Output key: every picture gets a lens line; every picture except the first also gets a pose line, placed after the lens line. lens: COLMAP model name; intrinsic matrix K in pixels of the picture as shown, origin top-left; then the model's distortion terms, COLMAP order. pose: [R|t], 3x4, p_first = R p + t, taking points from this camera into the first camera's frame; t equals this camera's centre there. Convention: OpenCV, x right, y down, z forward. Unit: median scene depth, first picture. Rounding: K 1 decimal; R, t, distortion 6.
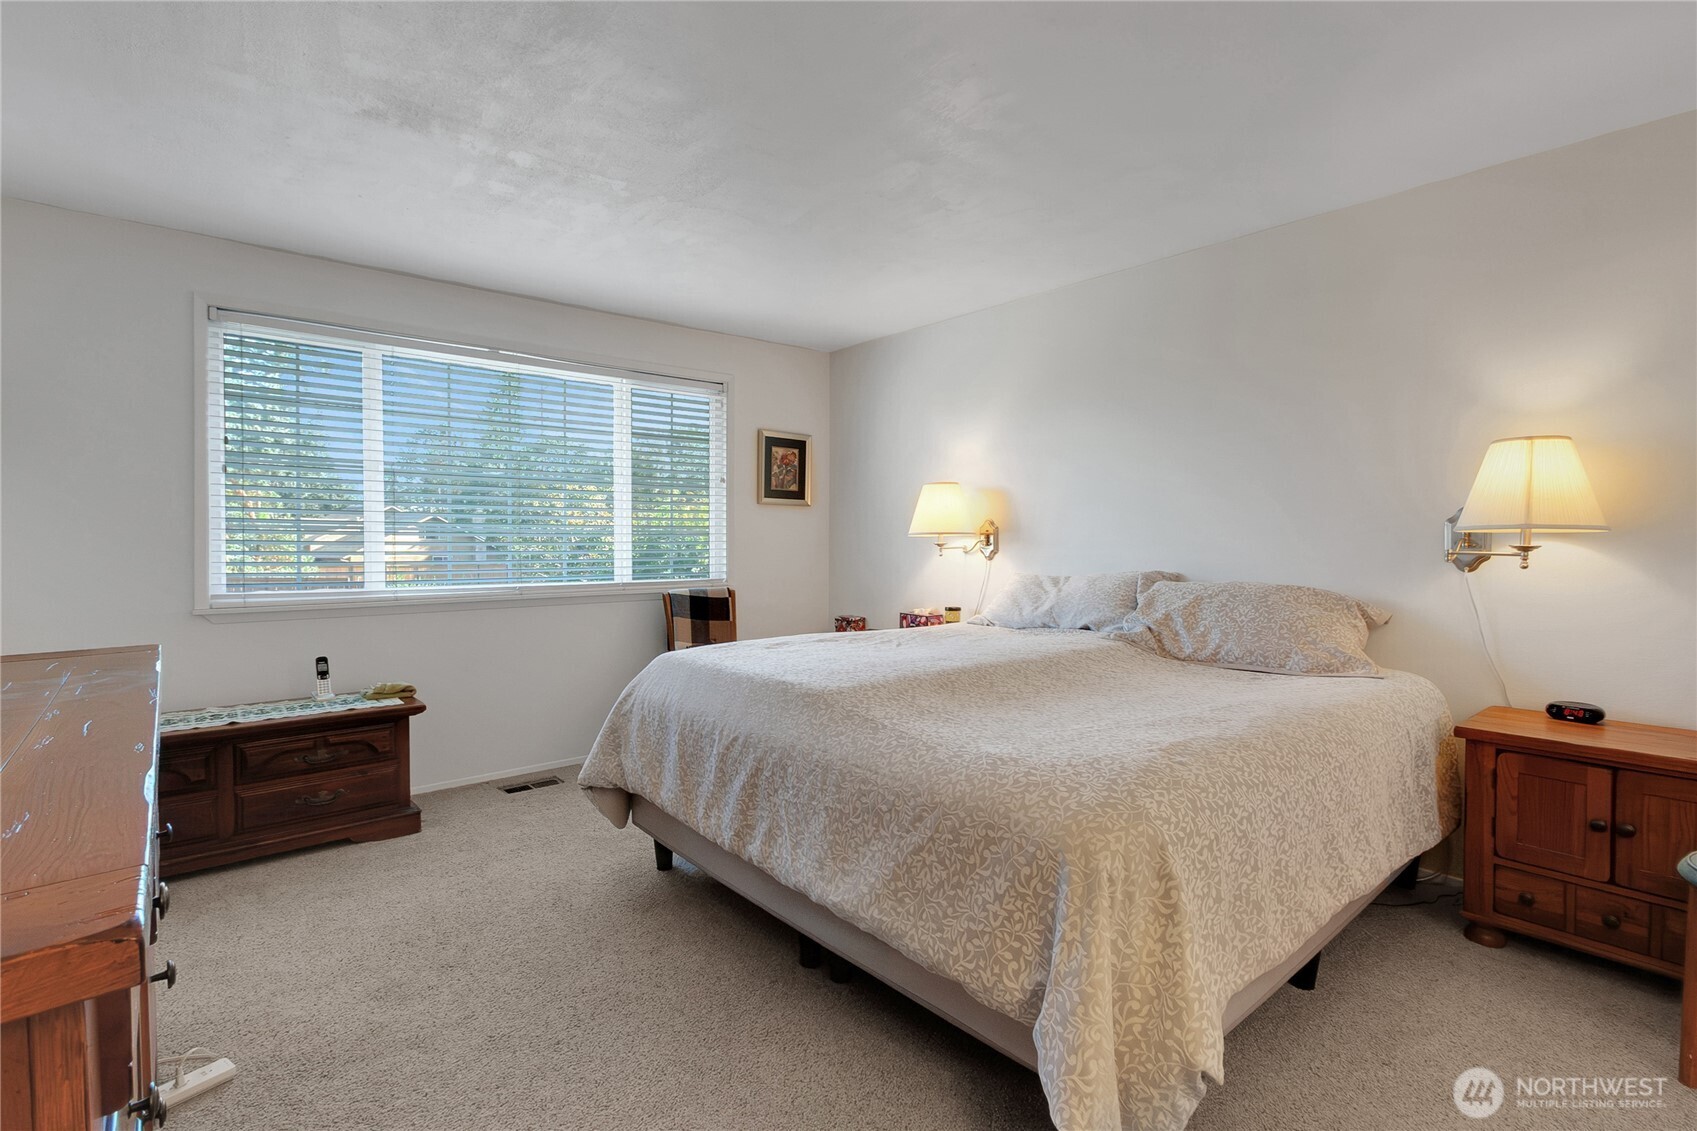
lens RADIAL K [[815.7, 0, 848.5], [0, 815.7, 565.5], [0, 0, 1]] dist [0.003753, 0.000368]
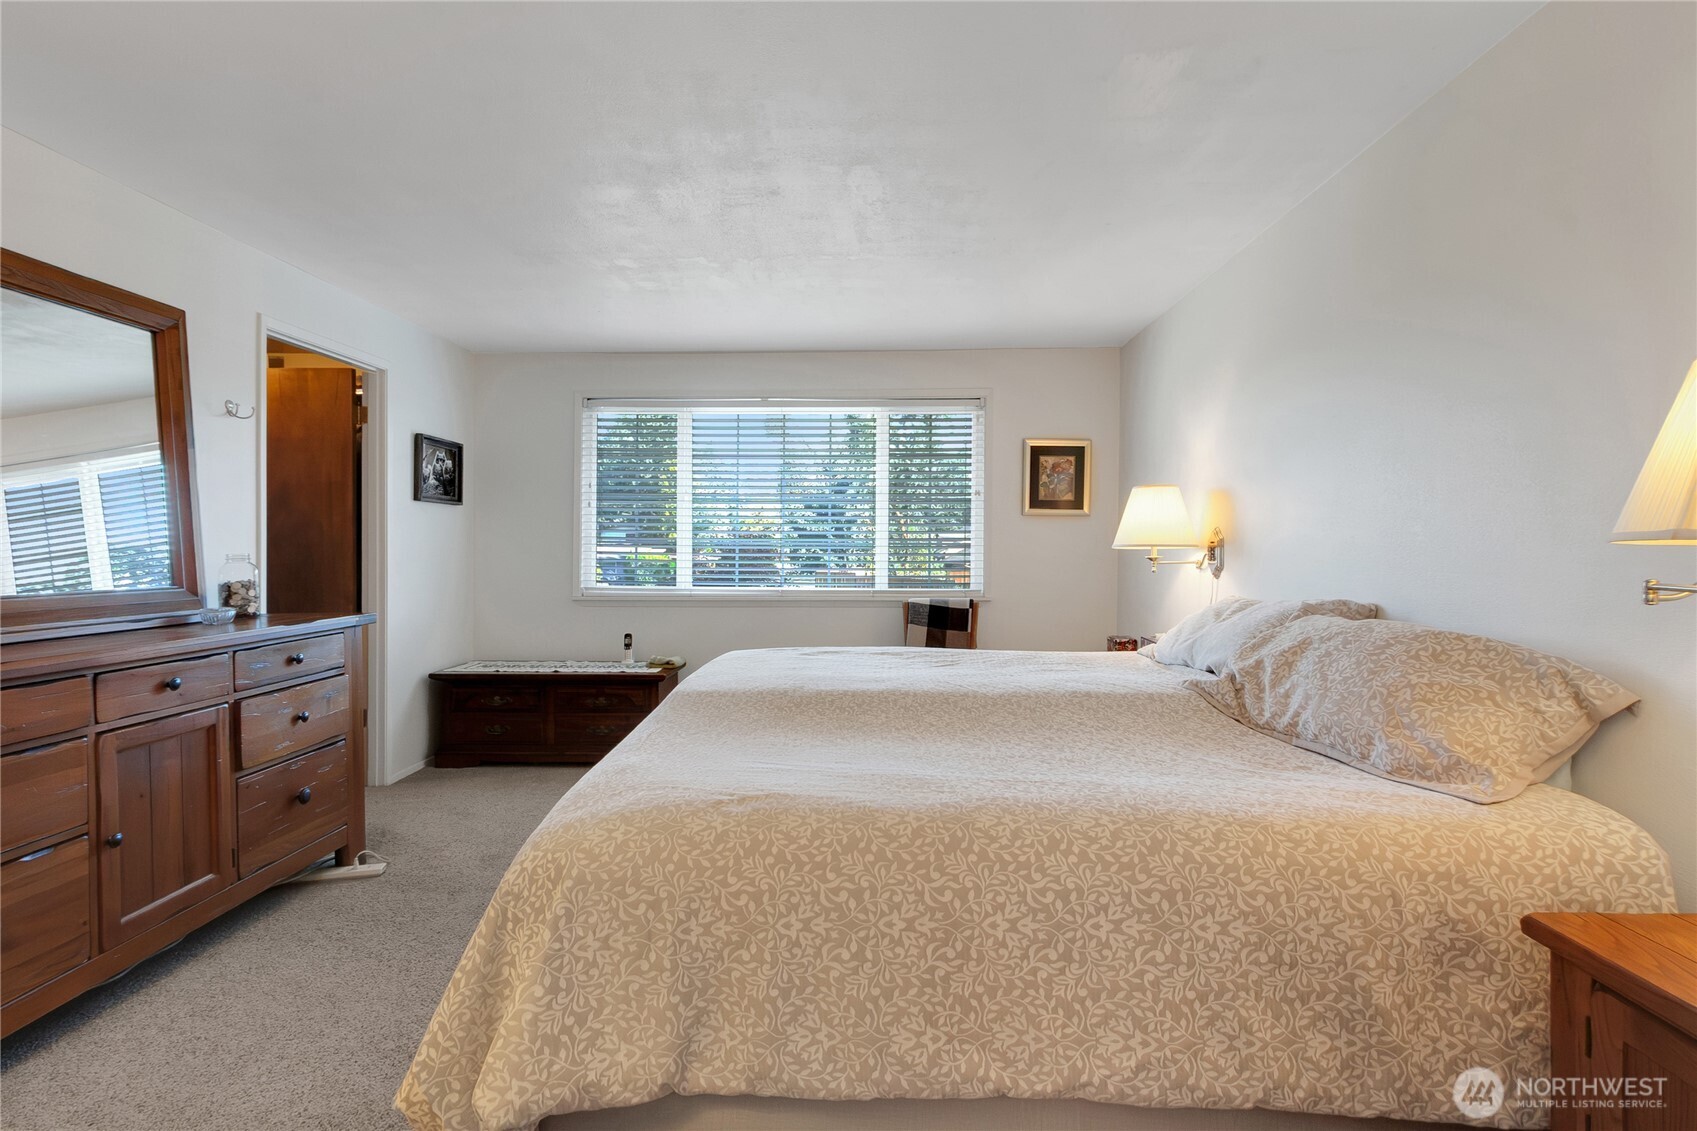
lens RADIAL K [[787.0, 0, 848.3], [0, 787.0, 560.9], [0, 0, 1]] dist [0.001847, -0.000288]
pose [[0.740569, 0.011706, -0.671878, 0.426848], [-0.023371, 0.999692, -0.008343, -0.009381], [0.671573, 0.021881, 0.740615, 0.183805]]
